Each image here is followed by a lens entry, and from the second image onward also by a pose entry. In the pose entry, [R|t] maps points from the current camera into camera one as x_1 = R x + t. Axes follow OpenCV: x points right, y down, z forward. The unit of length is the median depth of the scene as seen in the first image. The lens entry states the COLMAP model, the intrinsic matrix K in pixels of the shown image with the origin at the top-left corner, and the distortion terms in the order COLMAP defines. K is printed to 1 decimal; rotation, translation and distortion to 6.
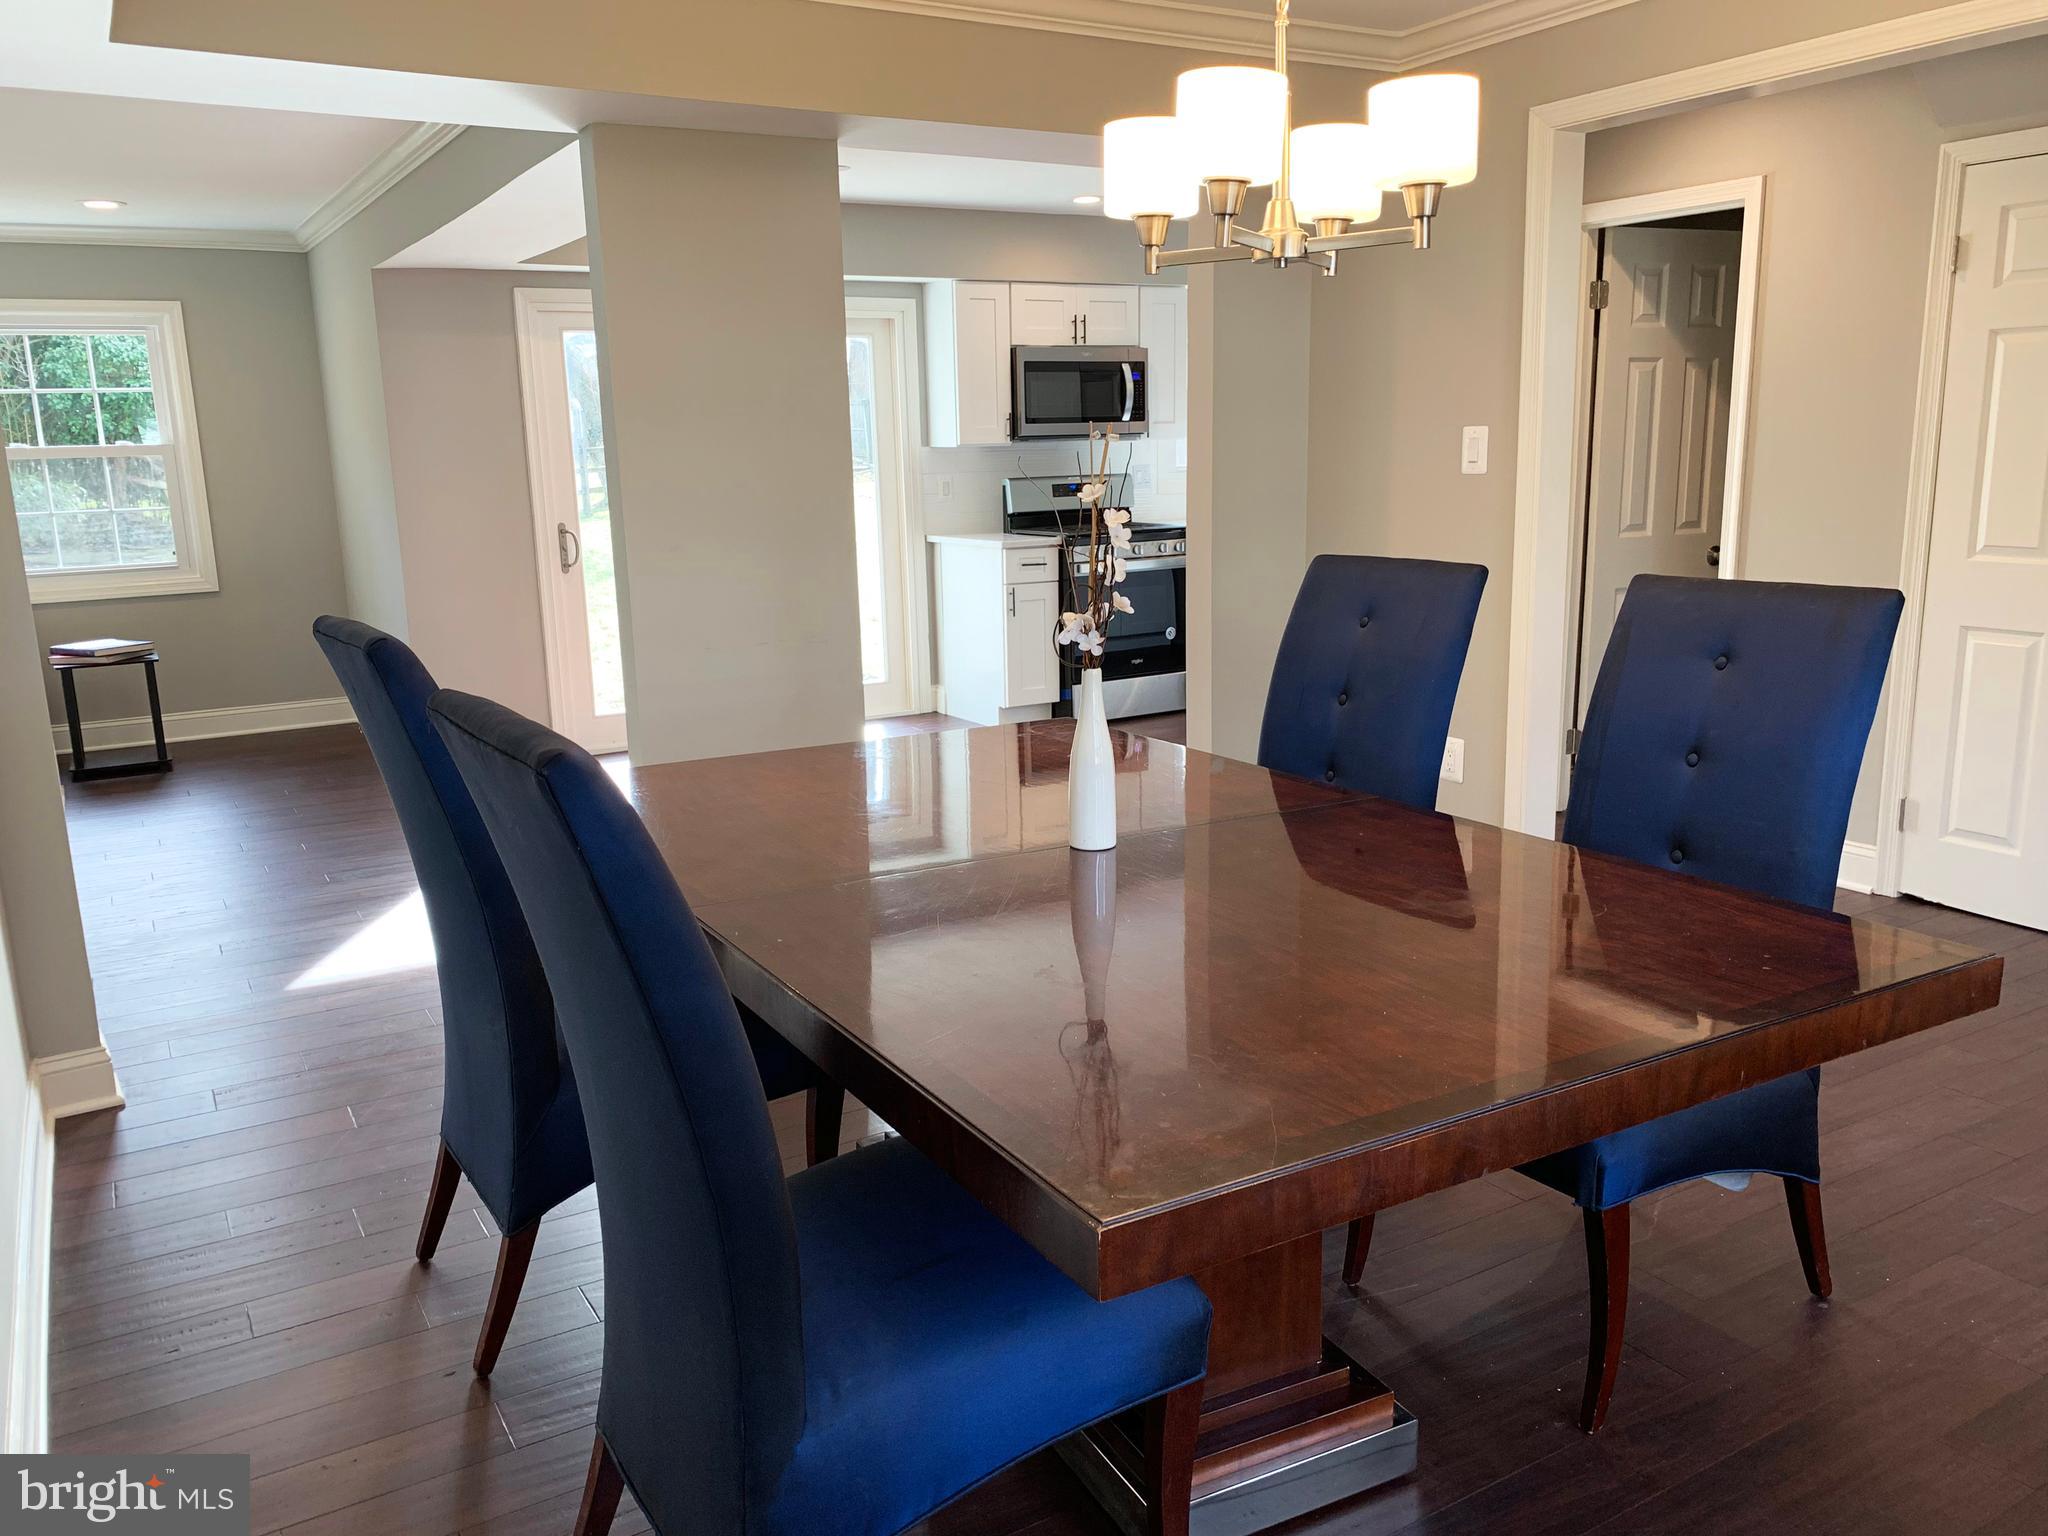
lens RADIAL K [[1599.8, 0, 1027.8], [0, 1599.8, 761.4], [0, 0, 1]] dist [0.050744, -0.007195]
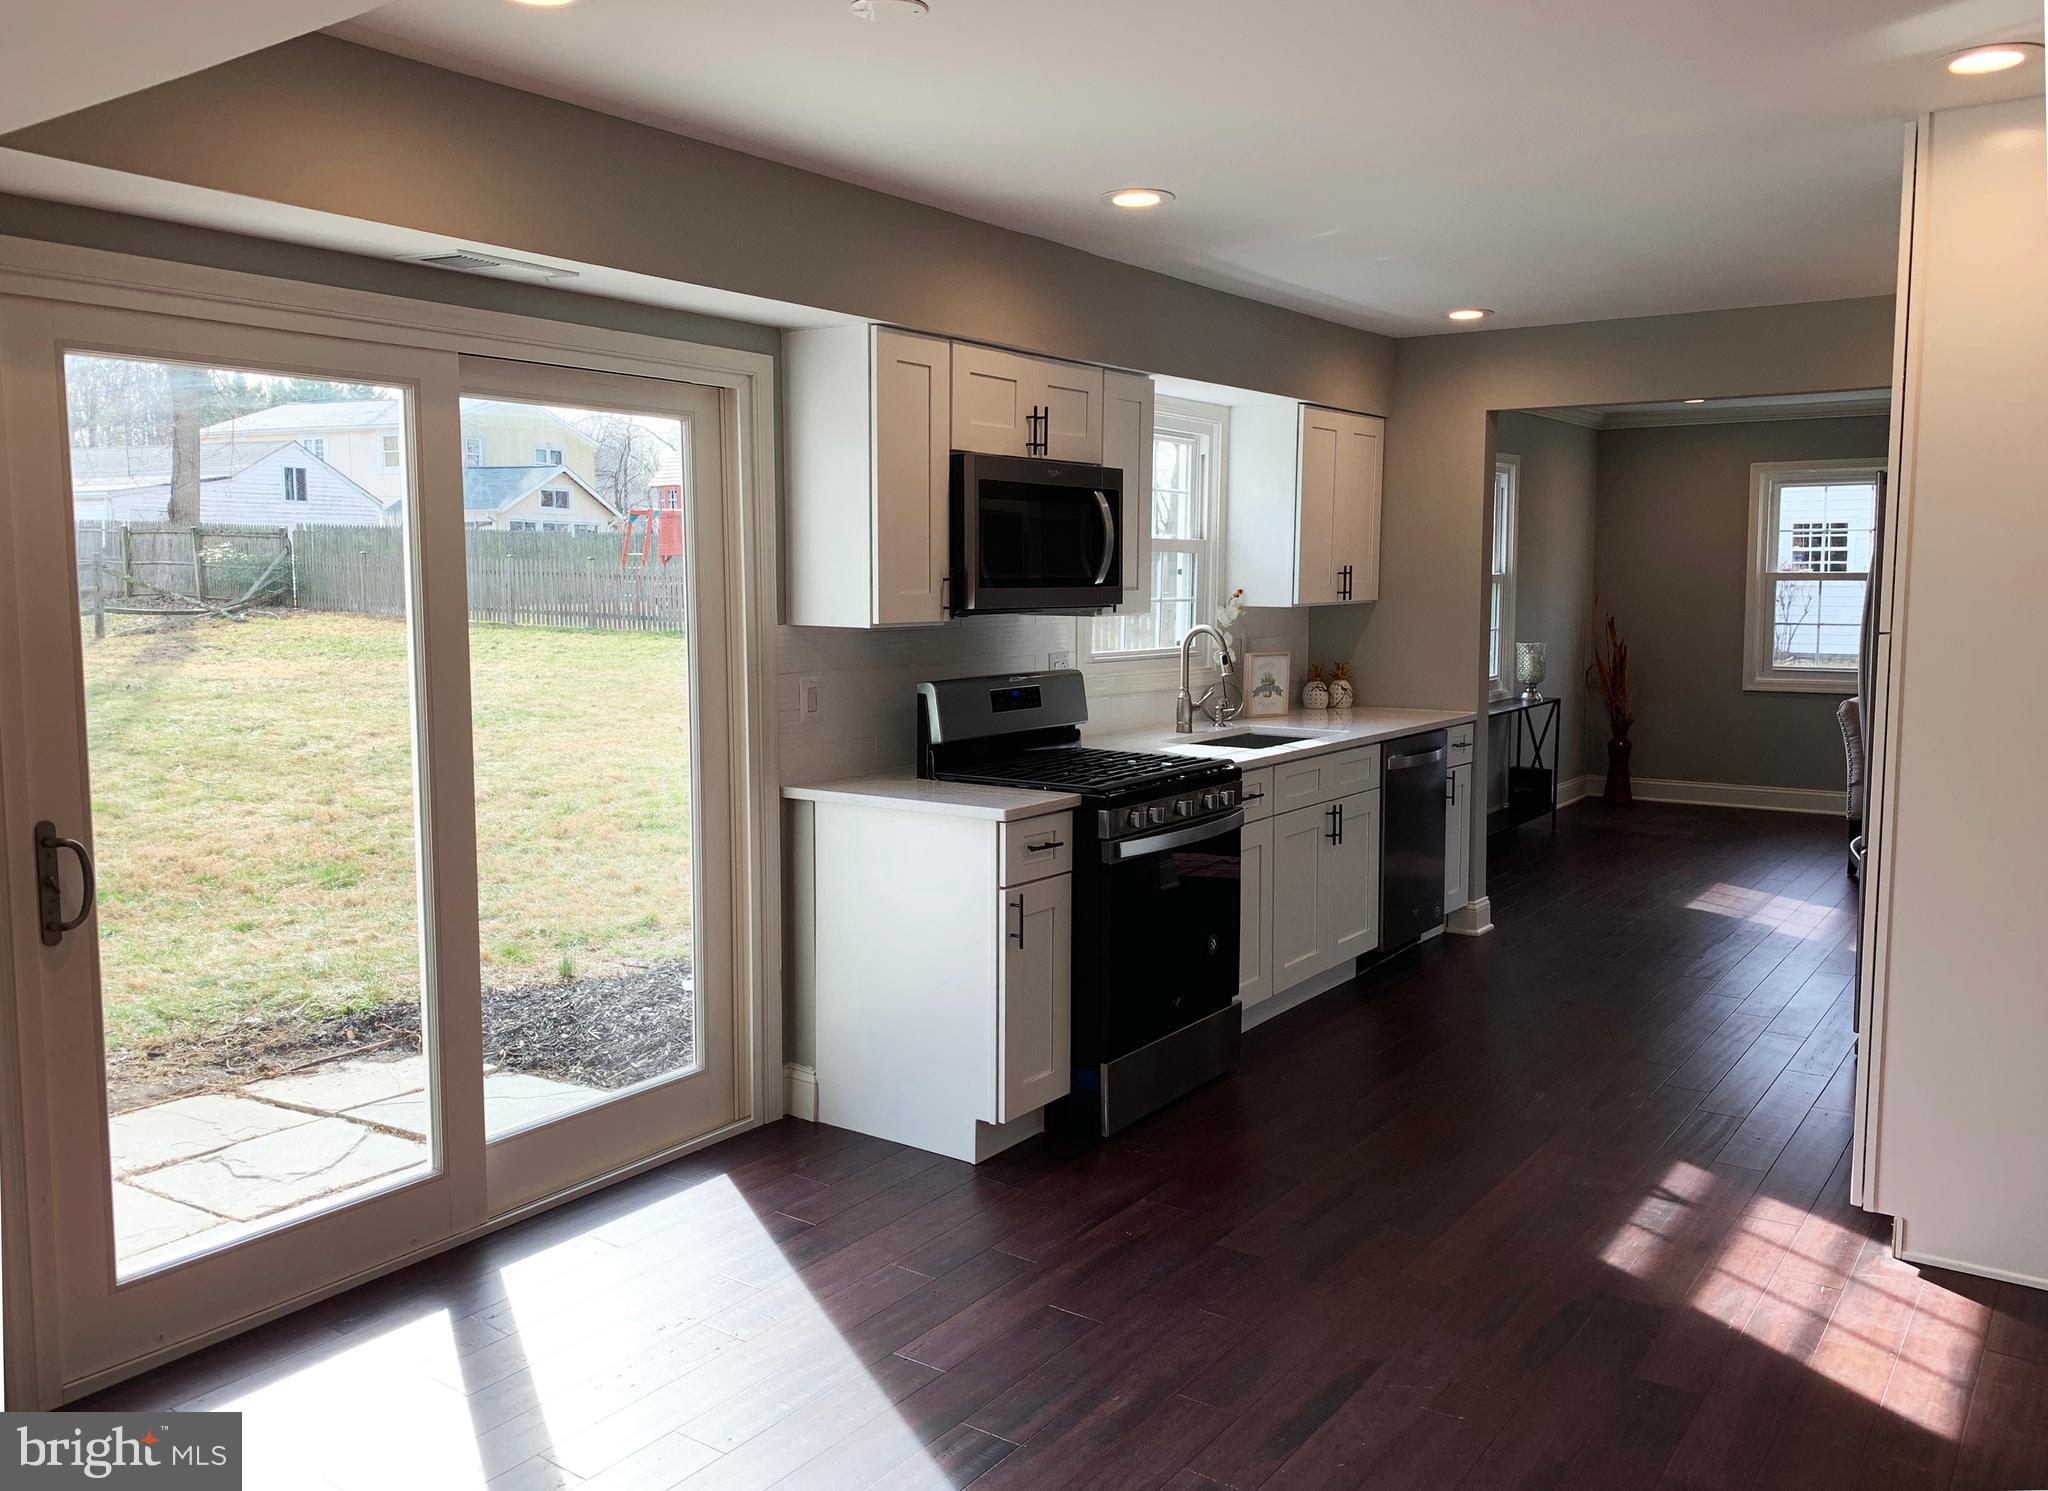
lens RADIAL K [[1580.1, 0, 1028.2], [0, 1580.1, 706.4], [0, 0, 1]] dist [0.026050, -0.003013]
pose [[0.907447, -0.009481, 0.420060, -0.215568], [0.060166, 0.992375, -0.107577, -0.109345], [-0.415837, 0.122894, 0.901097, 0.501685]]
